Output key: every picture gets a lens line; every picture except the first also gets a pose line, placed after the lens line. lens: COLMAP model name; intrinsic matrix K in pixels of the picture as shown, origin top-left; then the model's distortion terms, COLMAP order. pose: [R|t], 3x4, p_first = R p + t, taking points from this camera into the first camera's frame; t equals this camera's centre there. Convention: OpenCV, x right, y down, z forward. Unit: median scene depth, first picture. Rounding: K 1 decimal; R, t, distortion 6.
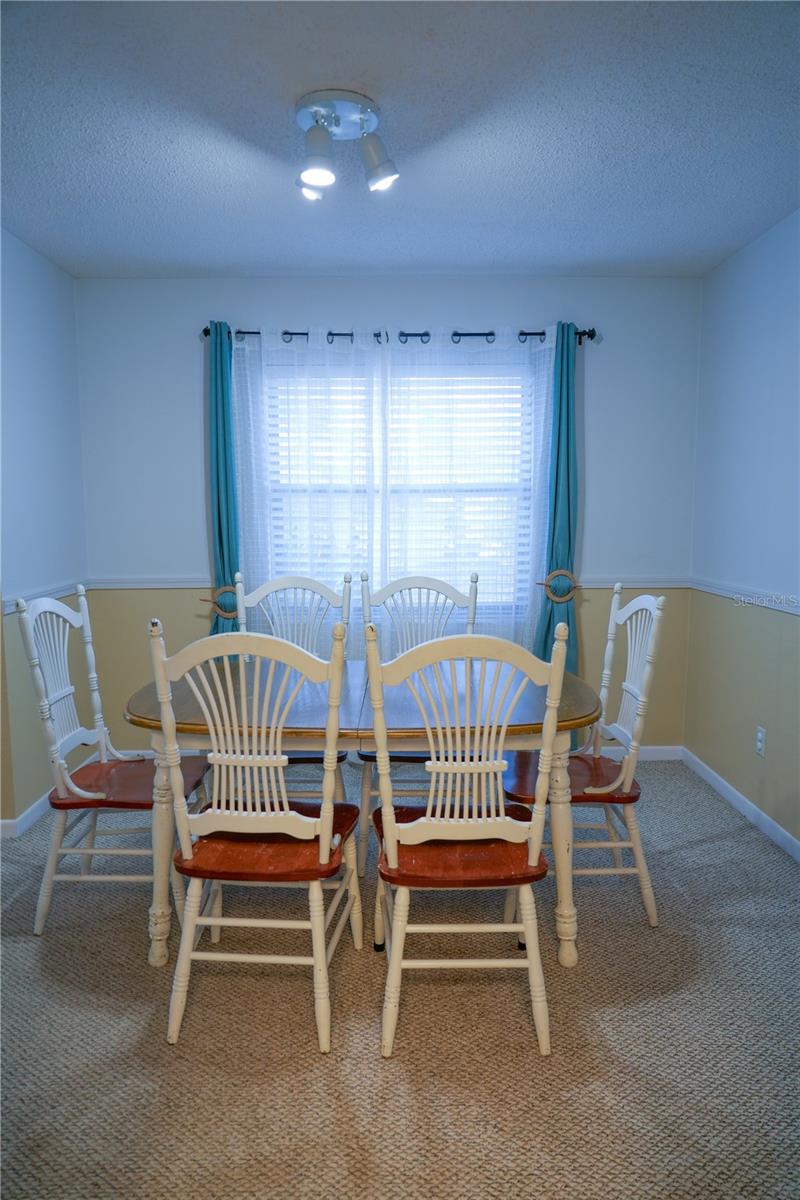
lens RADIAL K [[813.4, 0, 396.8], [0, 813.4, 601.0], [0, 0, 1]] dist [-0.005453, 0.000222]
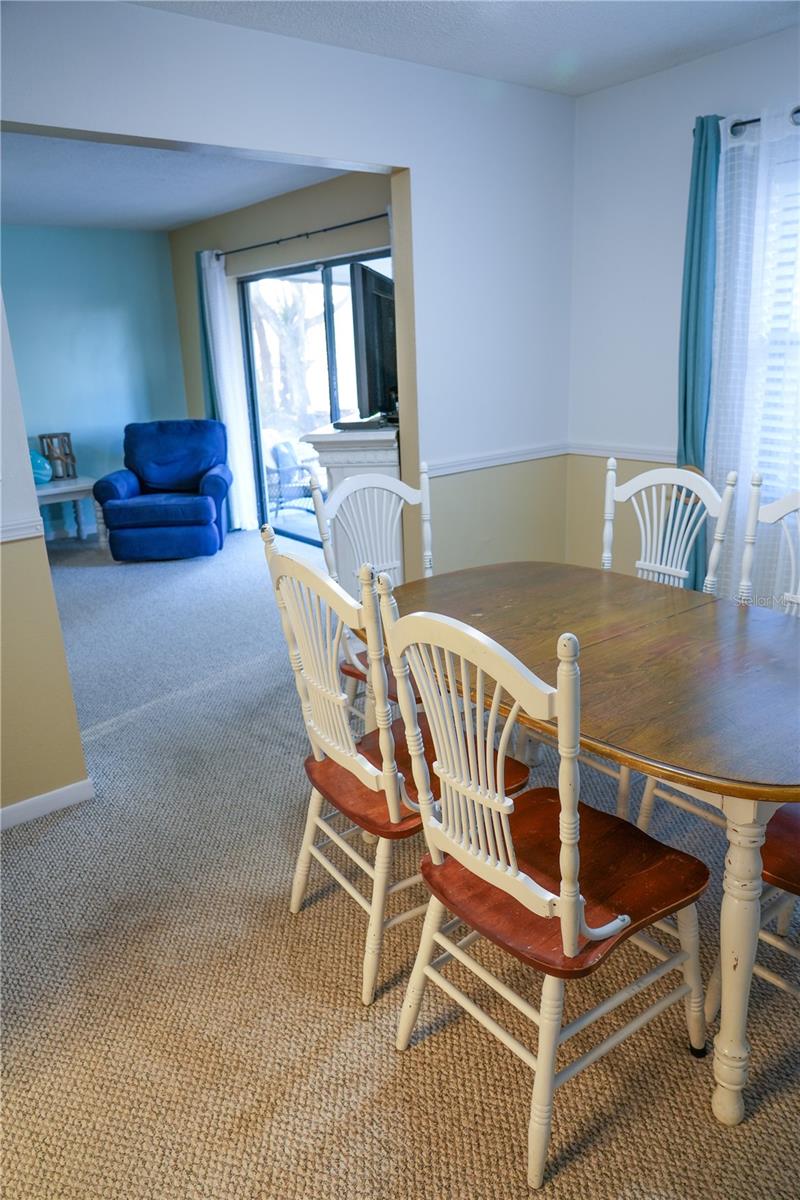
lens RADIAL K [[813.4, 0, 396.8], [0, 813.4, 601.0], [0, 0, 1]] dist [-0.005453, 0.000222]
pose [[0.598969, 0.224230, -0.768737, 0.596497], [-0.057236, 0.969528, 0.238202, -0.136183], [0.798724, -0.098676, 0.593551, 0.548897]]
